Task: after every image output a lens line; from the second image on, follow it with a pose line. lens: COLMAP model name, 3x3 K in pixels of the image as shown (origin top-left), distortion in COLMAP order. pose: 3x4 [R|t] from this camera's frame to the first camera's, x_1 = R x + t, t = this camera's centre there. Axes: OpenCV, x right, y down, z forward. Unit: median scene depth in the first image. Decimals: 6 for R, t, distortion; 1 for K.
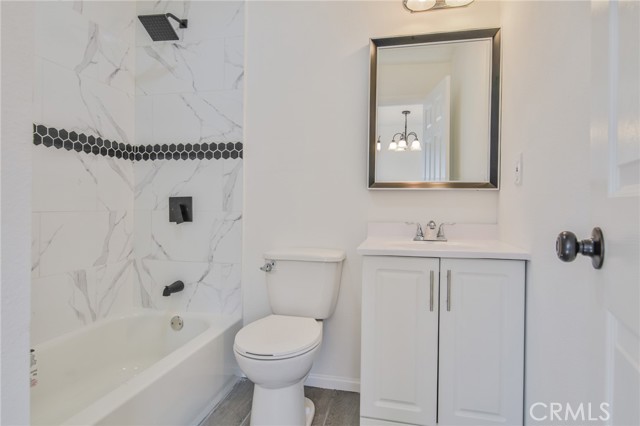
lens RADIAL K [[359.6, 0, 318.5], [0, 359.6, 209.8], [0, 0, 1]] dist [0.006540, 0.001664]
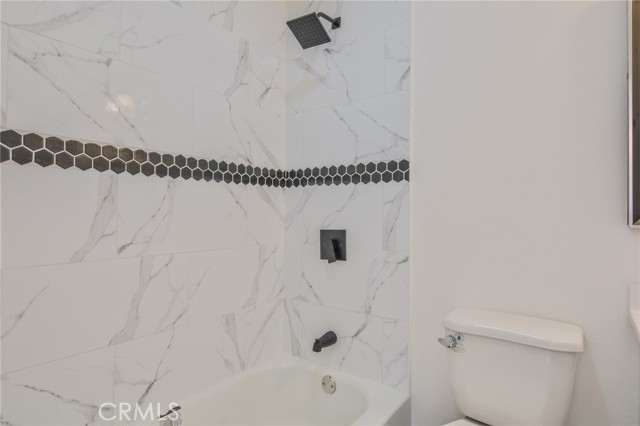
lens RADIAL K [[359.6, 0, 321.9], [0, 359.6, 213.5], [0, 0, 1]] dist [0.006540, 0.001664]
pose [[0.917976, -0.006771, -0.396577, -0.079346], [-0.000057, 0.999852, -0.017201, -0.060913], [0.396635, 0.015813, 0.917840, 0.234541]]
